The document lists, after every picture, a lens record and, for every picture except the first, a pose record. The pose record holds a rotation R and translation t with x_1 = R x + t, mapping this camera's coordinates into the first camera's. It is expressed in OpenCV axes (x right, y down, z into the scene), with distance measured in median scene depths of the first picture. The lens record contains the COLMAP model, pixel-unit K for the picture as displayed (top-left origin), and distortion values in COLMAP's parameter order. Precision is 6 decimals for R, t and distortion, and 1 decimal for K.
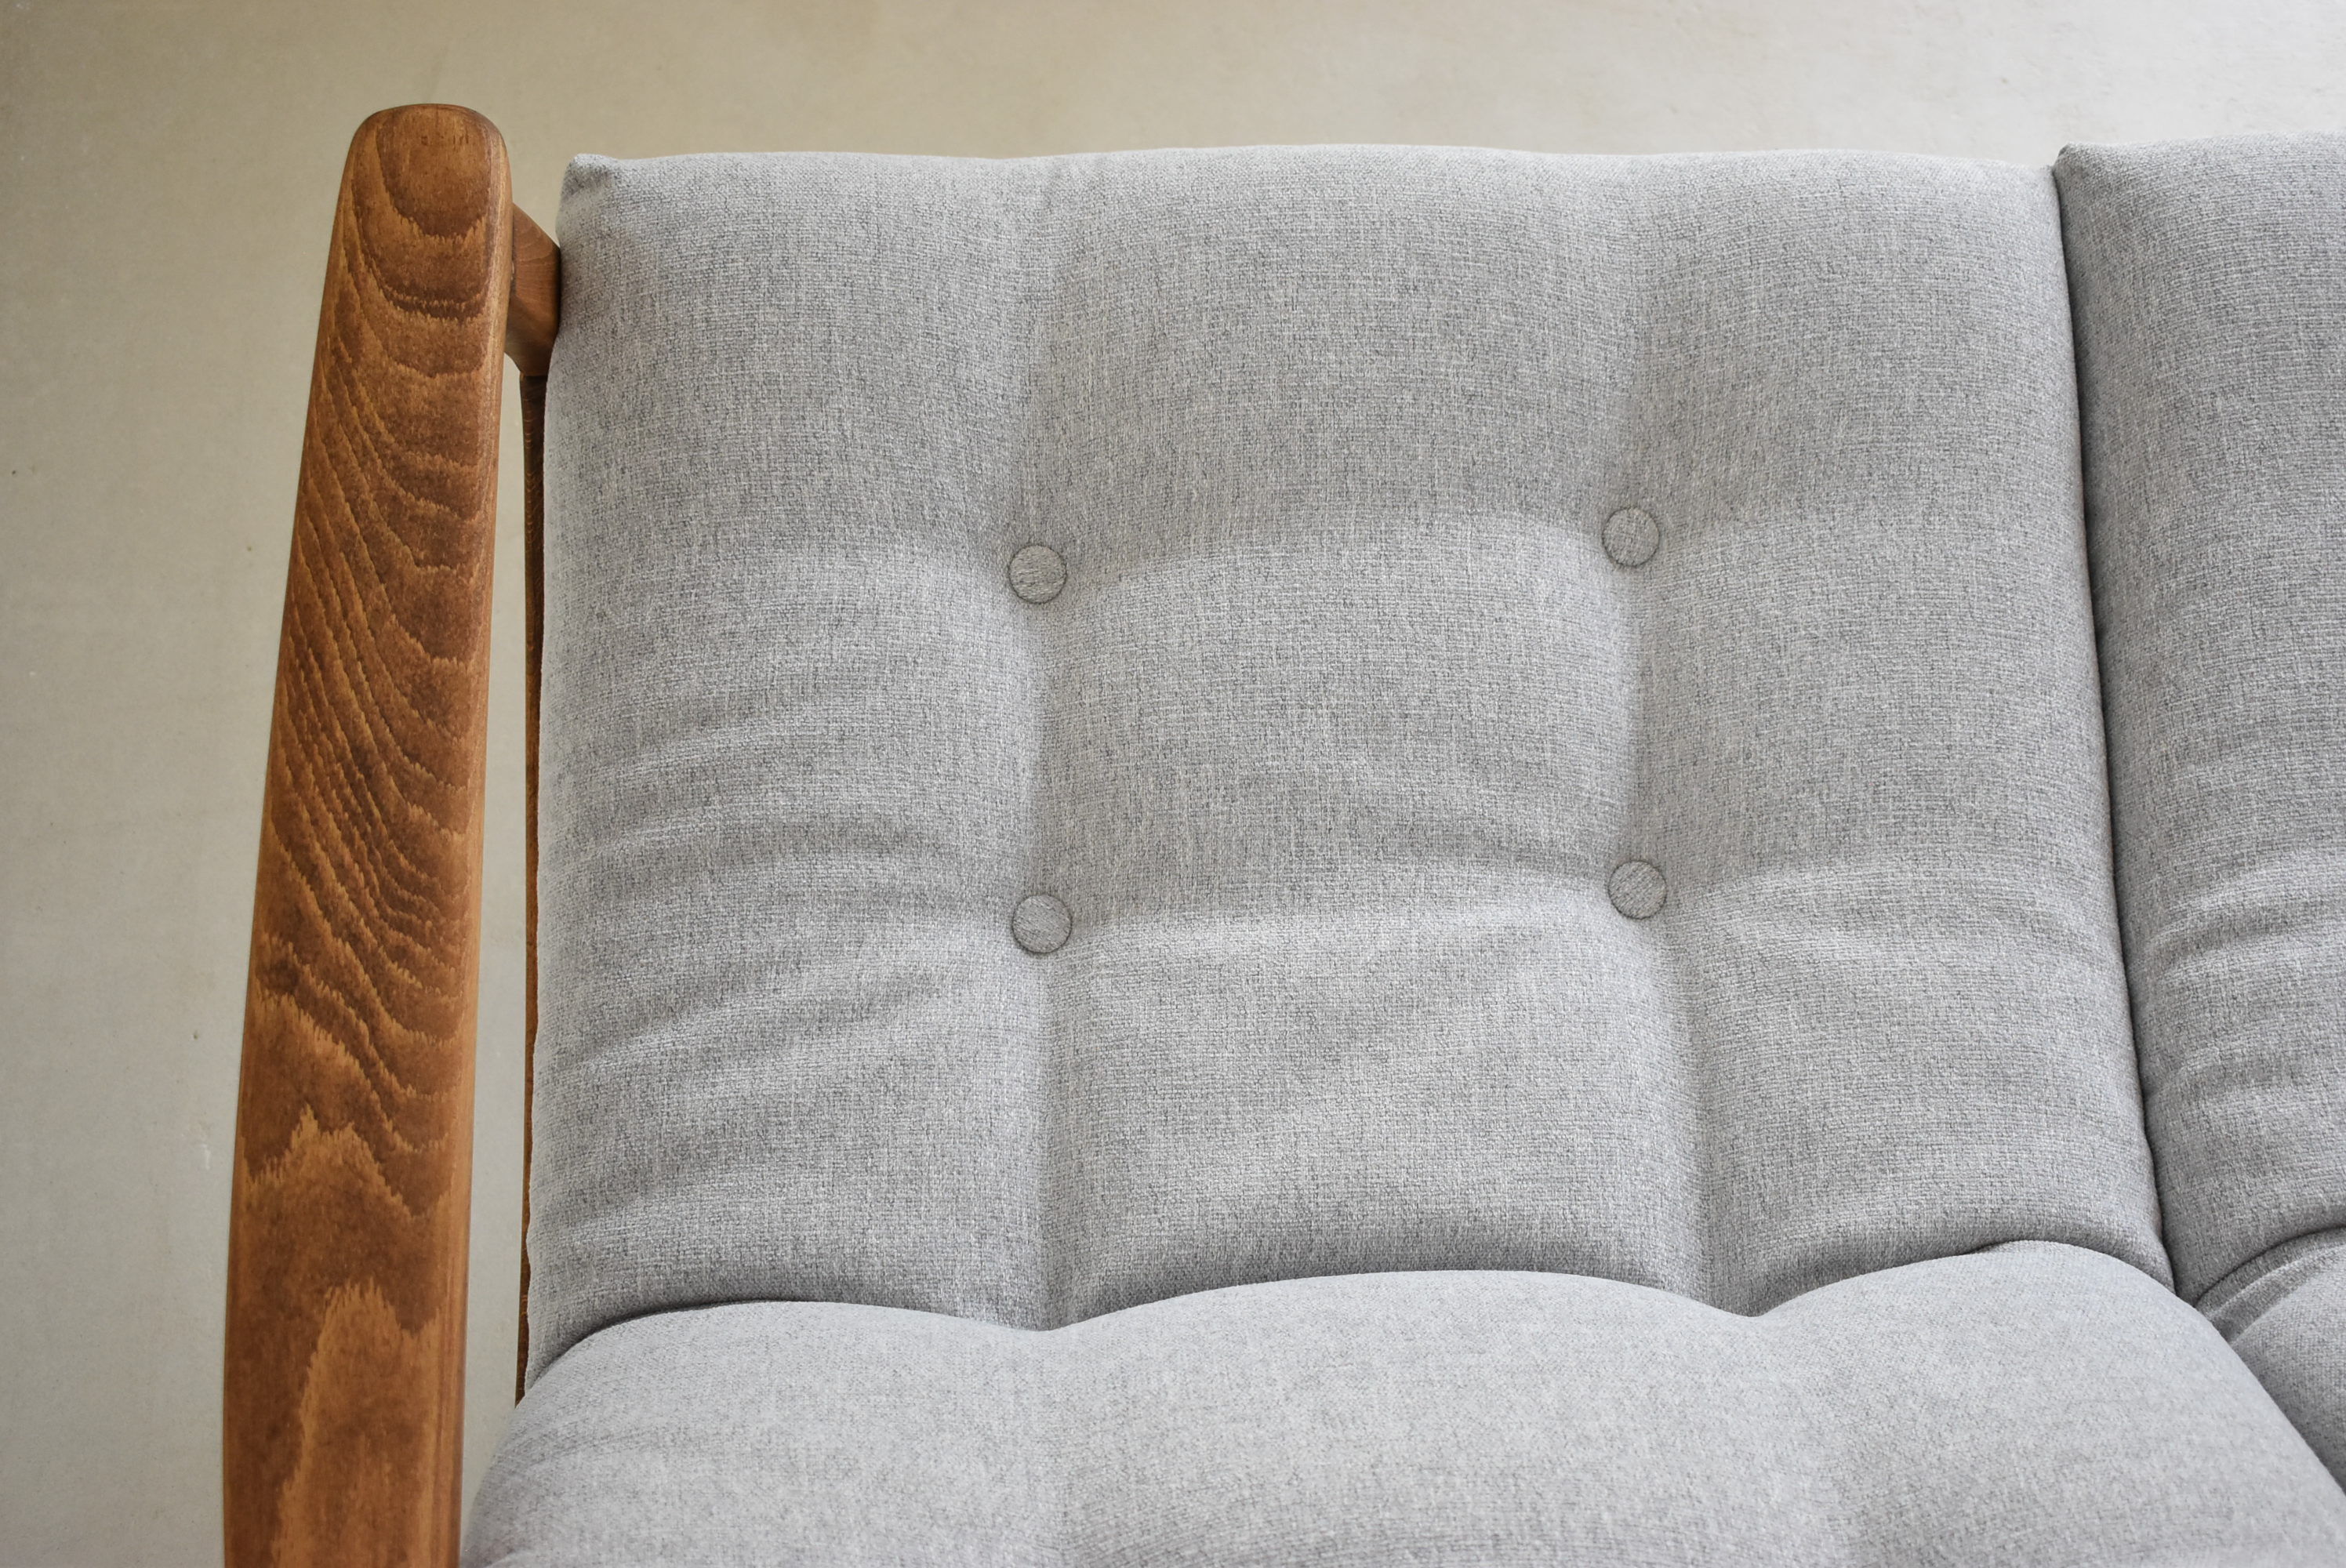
lens RADIAL K [[2898.7, 0, 1172.3], [0, 2898.7, 782.0], [0, 0, 1]] dist [-0.051078, 0.000000]
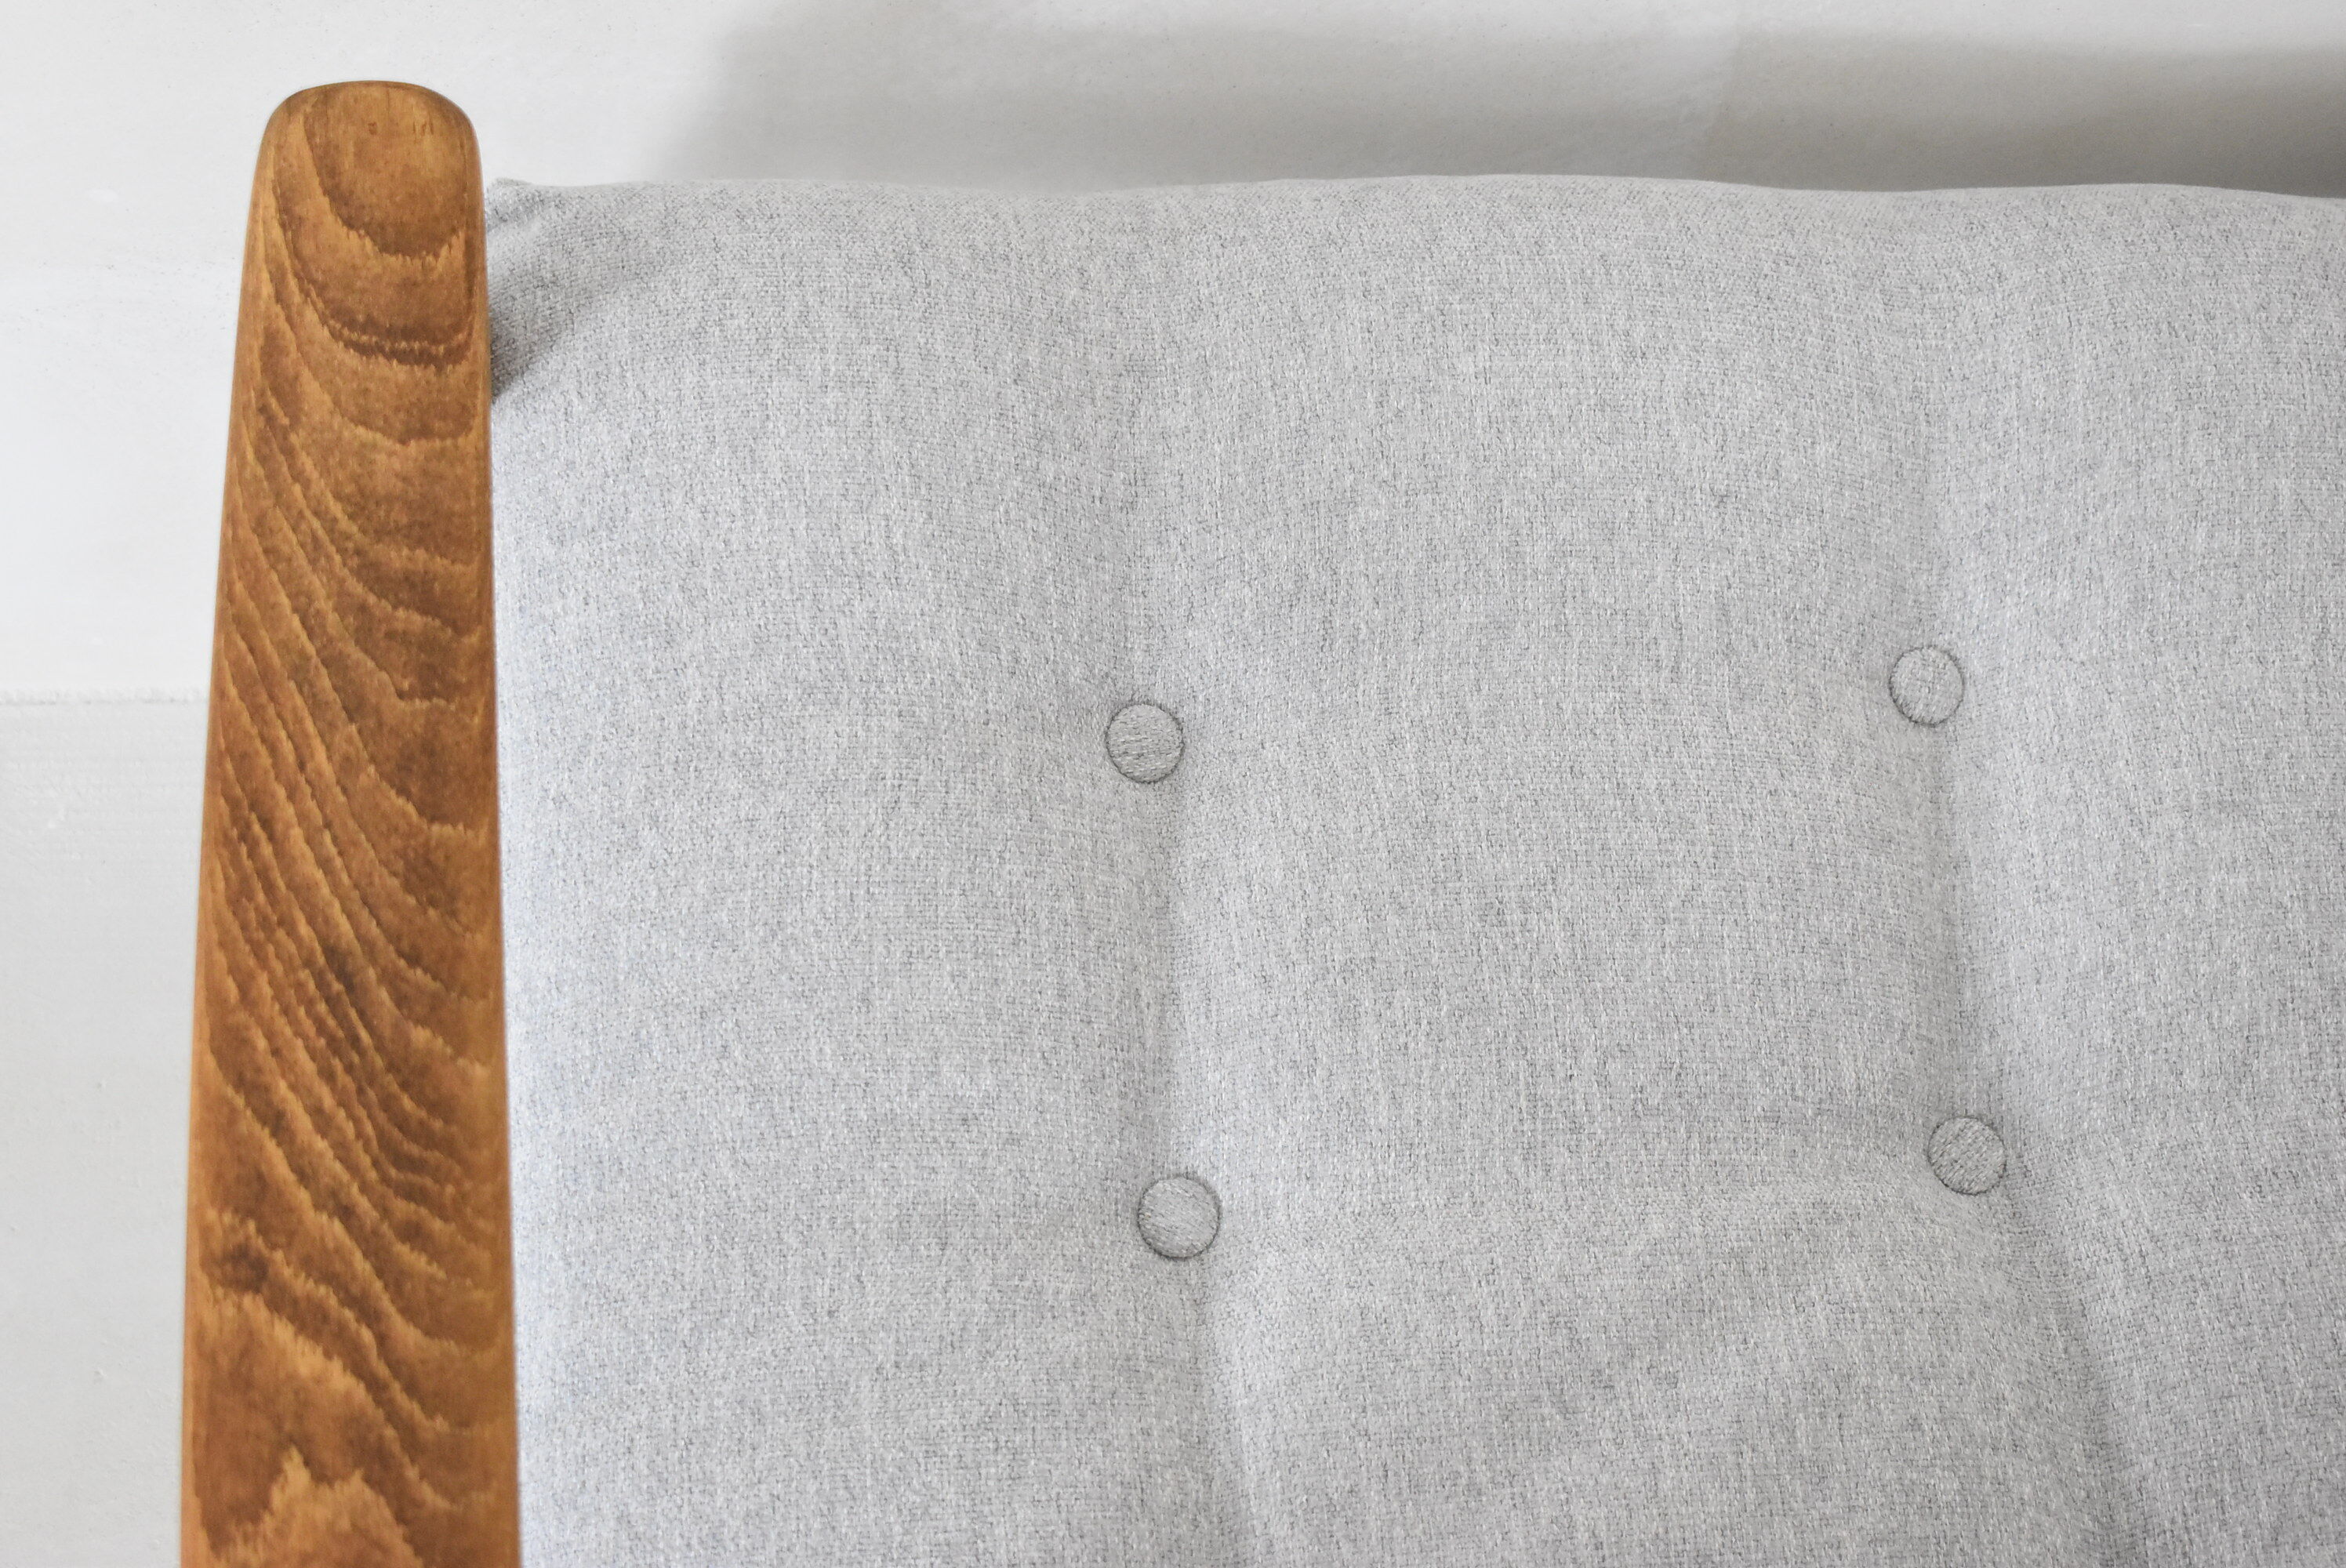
lens RADIAL K [[4070.2, 0, 1173.1], [0, 4070.2, 784.2], [0, 0, 1]] dist [-0.003932, 0.000000]
pose [[0.993123, -0.012696, 0.116384, -0.163941], [0.025974, 0.993221, -0.113298, 0.056874], [-0.114156, 0.115542, 0.986721, -0.013445]]
